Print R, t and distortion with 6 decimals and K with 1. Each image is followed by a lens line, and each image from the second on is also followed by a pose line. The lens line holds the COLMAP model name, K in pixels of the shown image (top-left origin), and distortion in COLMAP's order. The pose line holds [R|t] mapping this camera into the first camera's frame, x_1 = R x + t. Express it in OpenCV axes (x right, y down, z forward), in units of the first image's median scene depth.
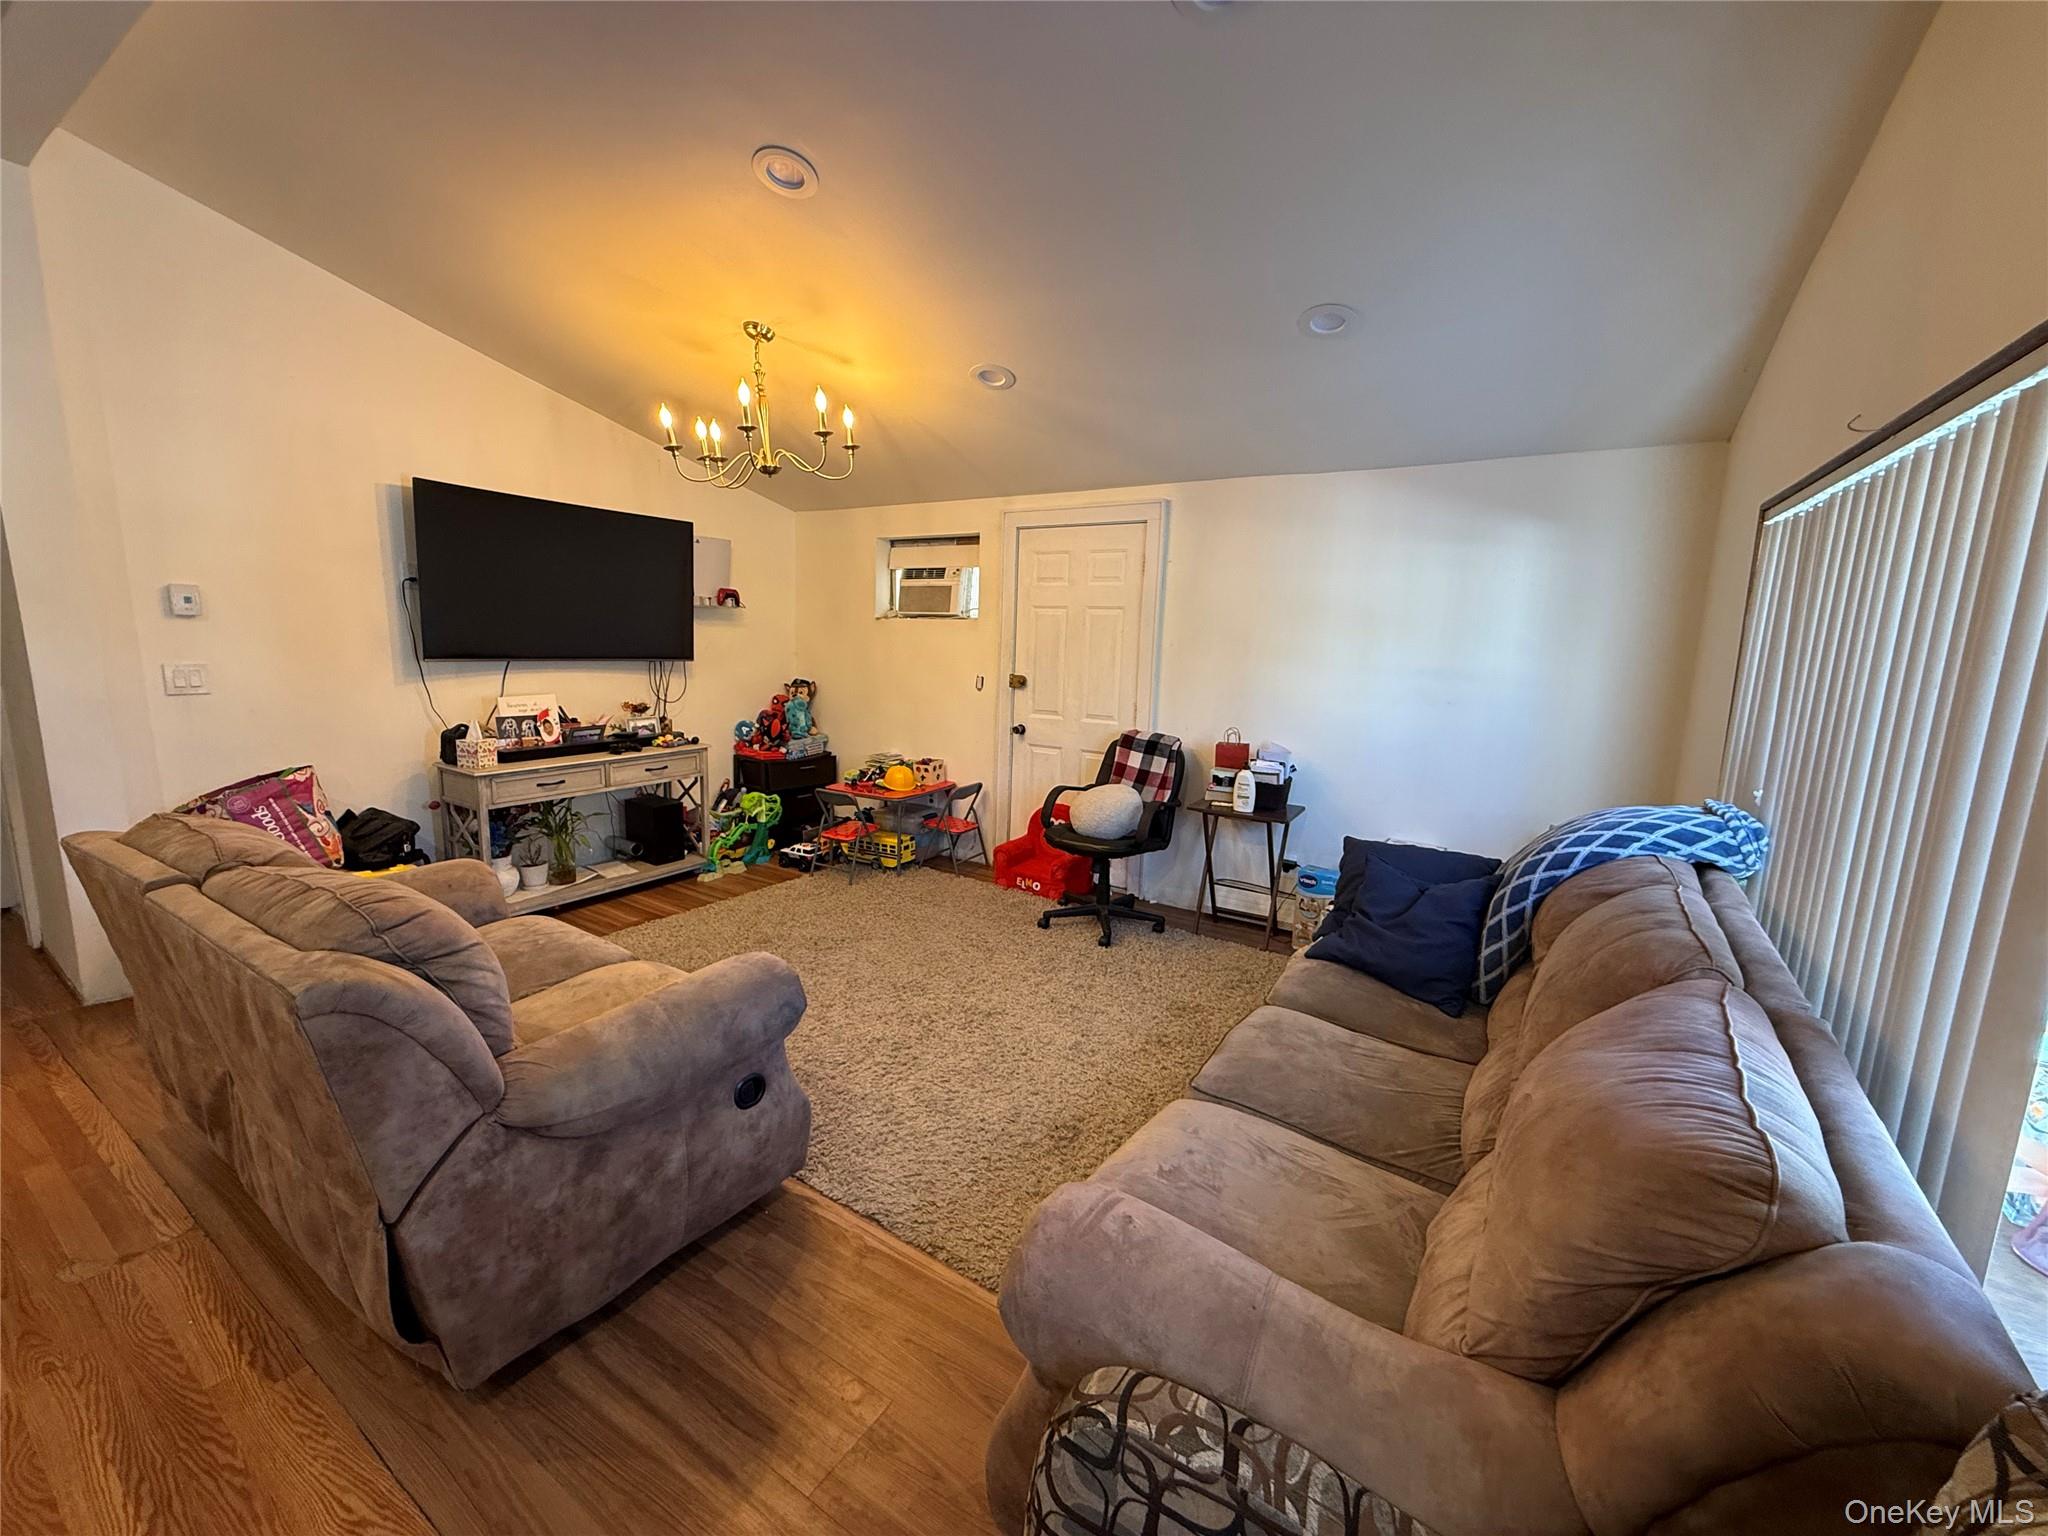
lens RADIAL K [[813.2, 0, 1021.2], [0, 813.2, 768.7], [0, 0, 1]] dist [0.002096, -0.000142]
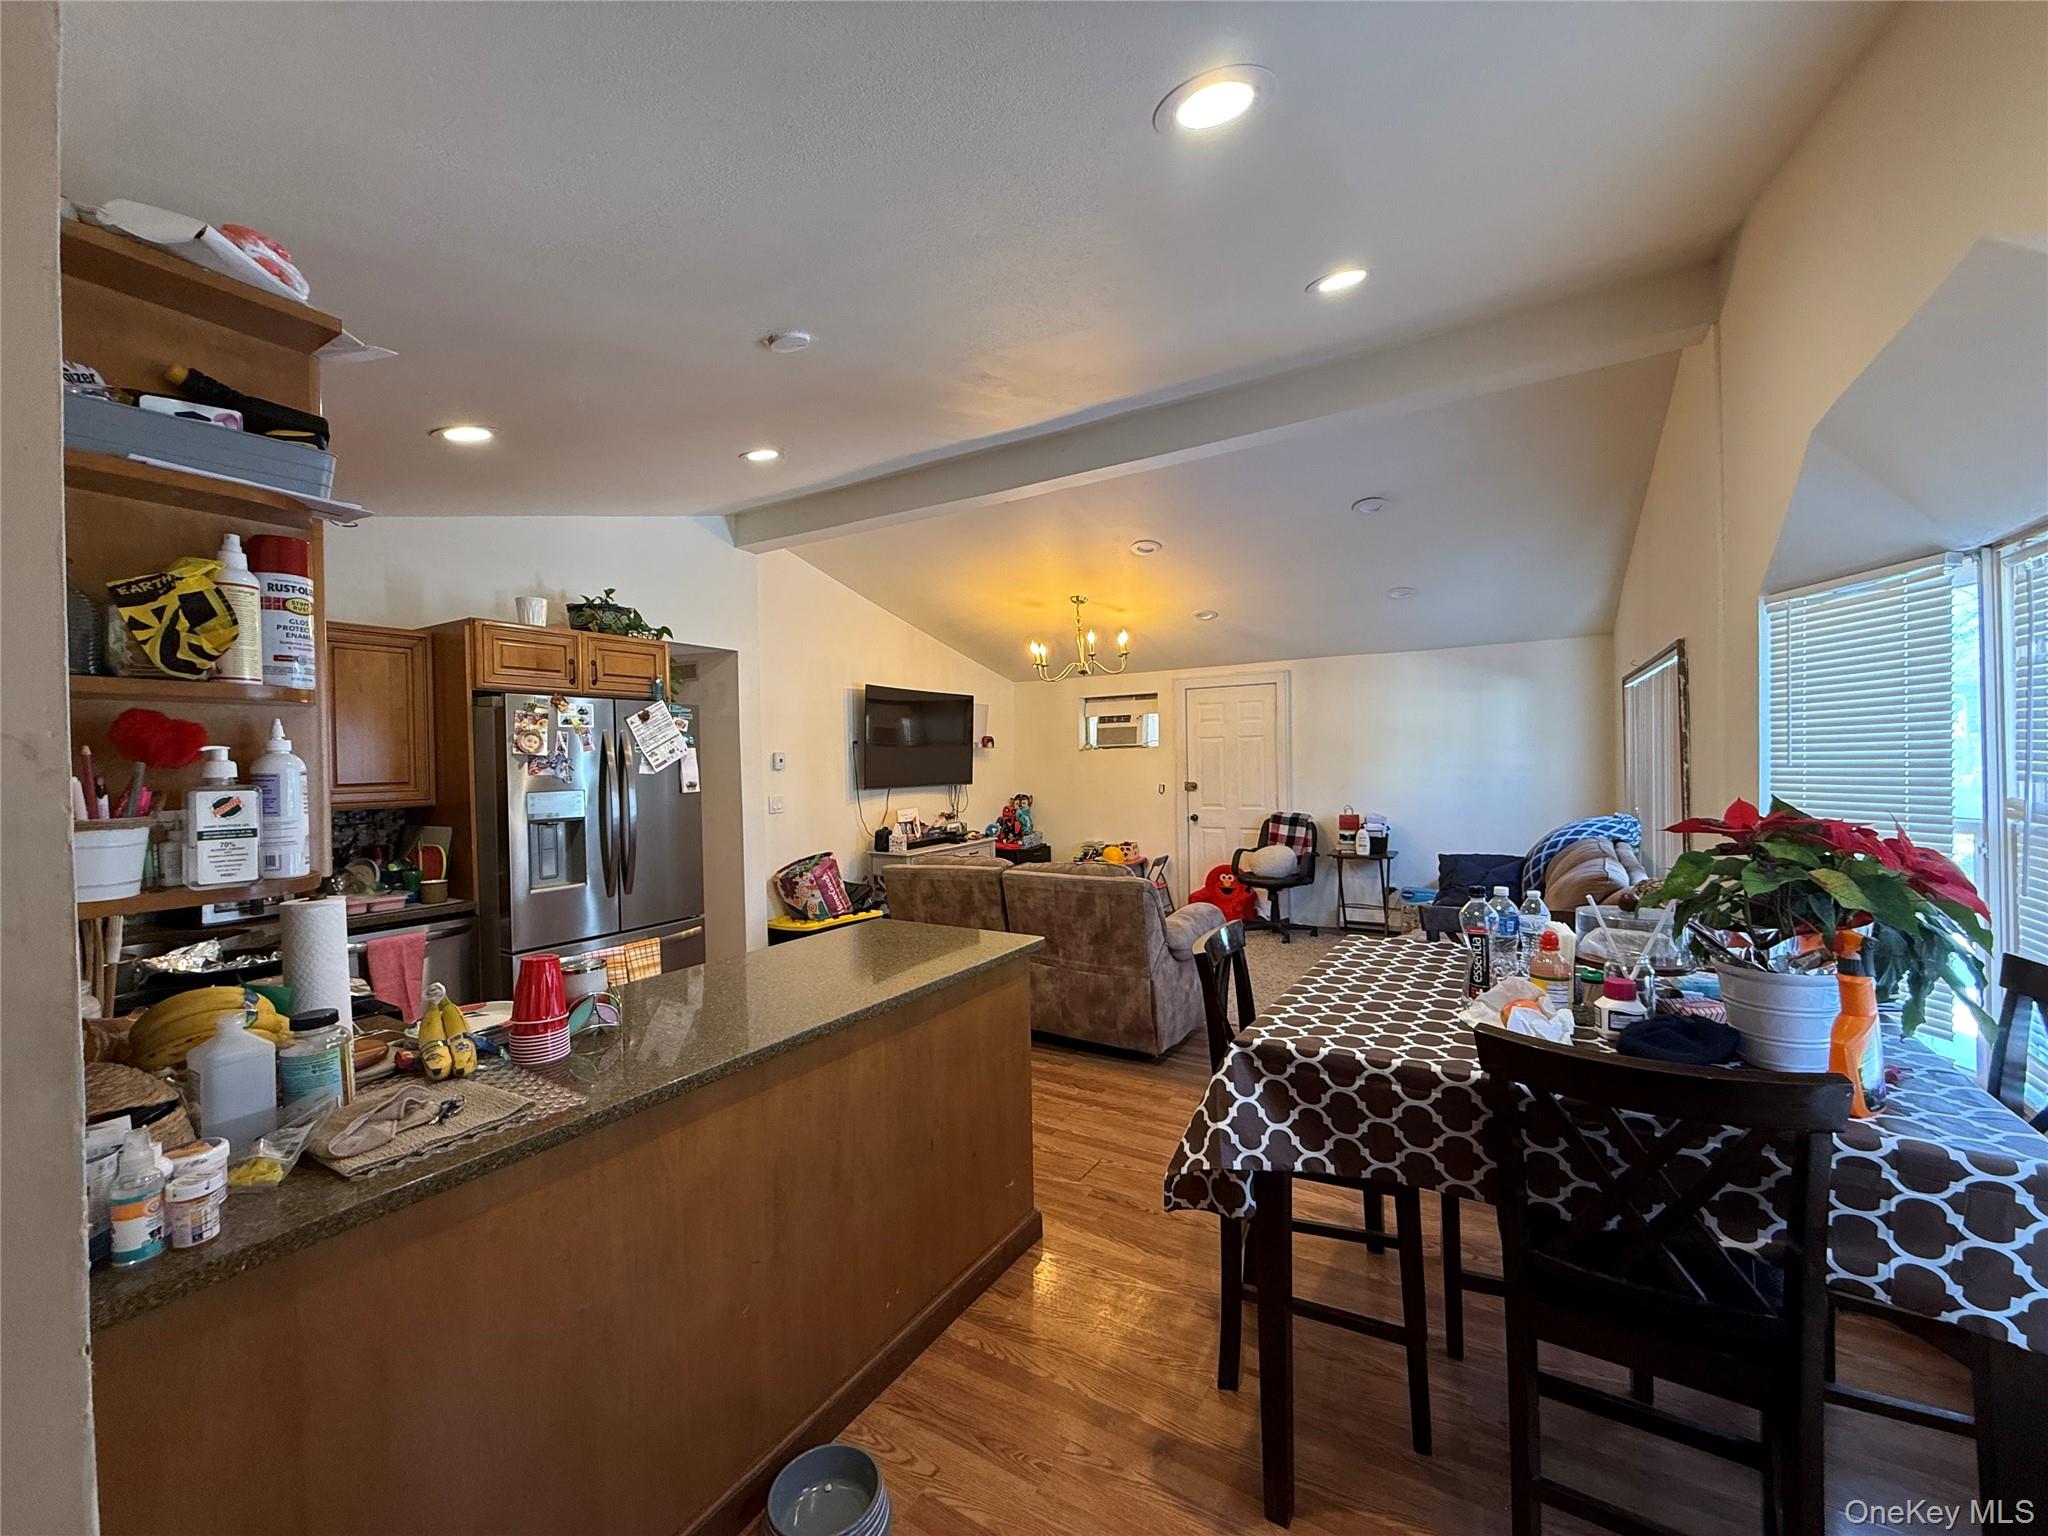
lens RADIAL K [[813.2, 0, 1023.3], [0, 813.2, 770.5], [0, 0, 1]] dist [0.002096, -0.000142]
pose [[0.998634, -0.051357, 0.009629, -0.382378], [0.052213, 0.987912, -0.145959, 0.080329], [-0.002017, 0.146262, 0.989244, -0.590691]]
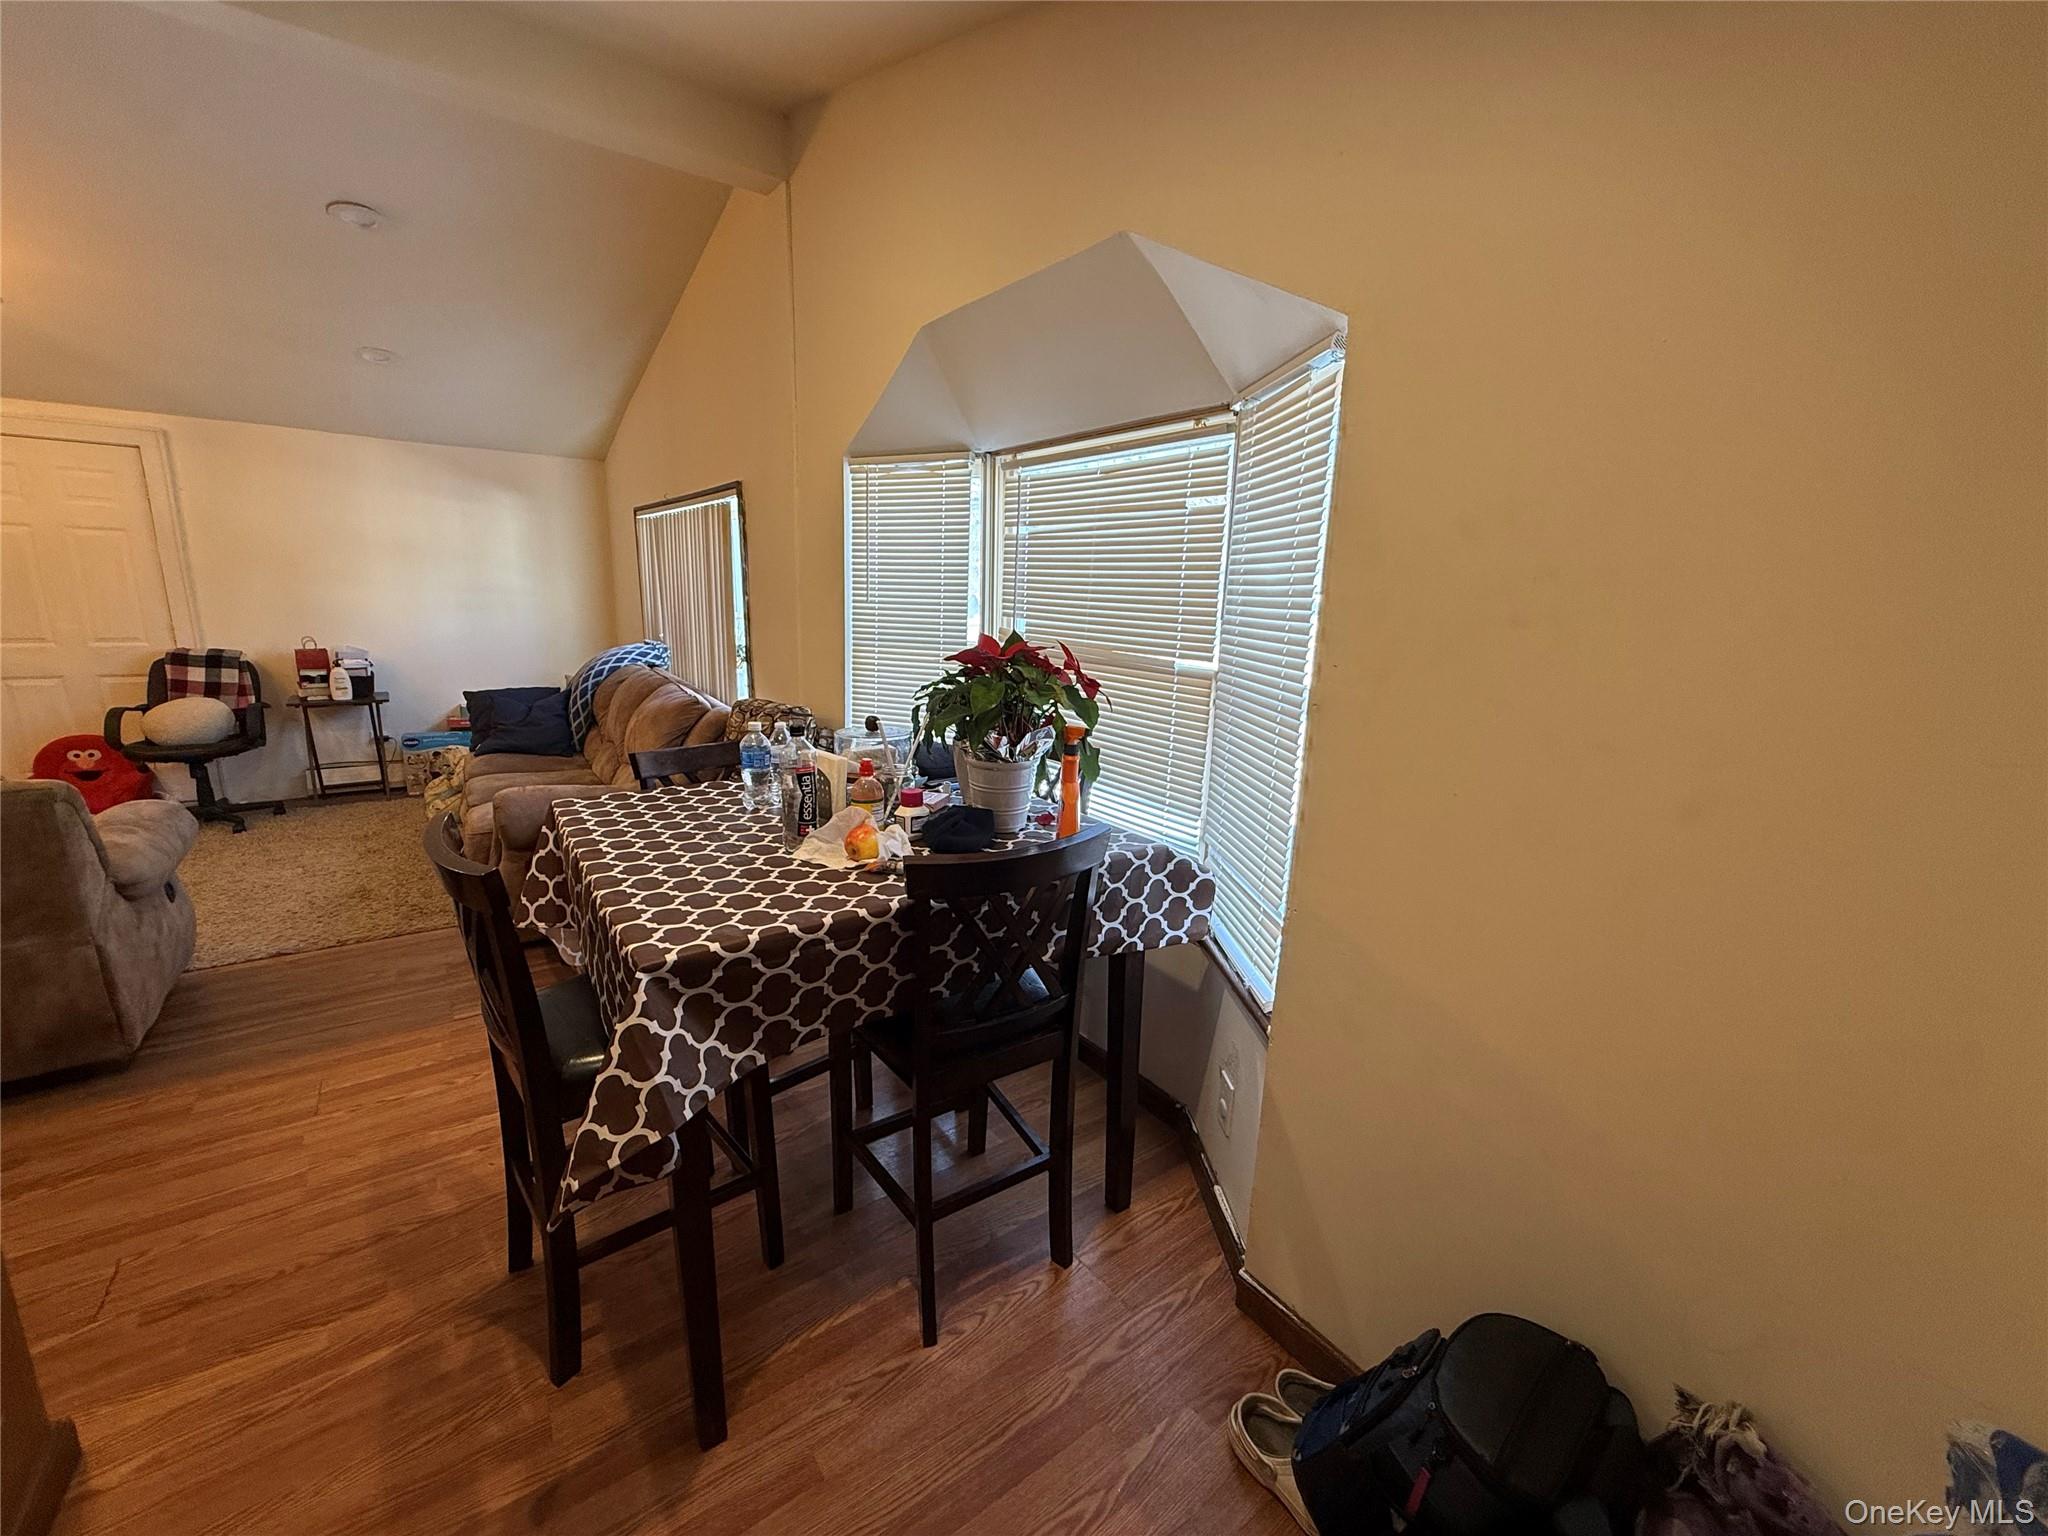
lens RADIAL K [[813.2, 0, 1014.9], [0, 813.2, 770.3], [0, 0, 1]] dist [0.002096, -0.000142]
pose [[0.369220, -0.220592, 0.902782, -0.477791], [0.127462, 0.974261, 0.185928, 0.051674], [-0.920560, 0.046422, 0.387833, -0.433463]]
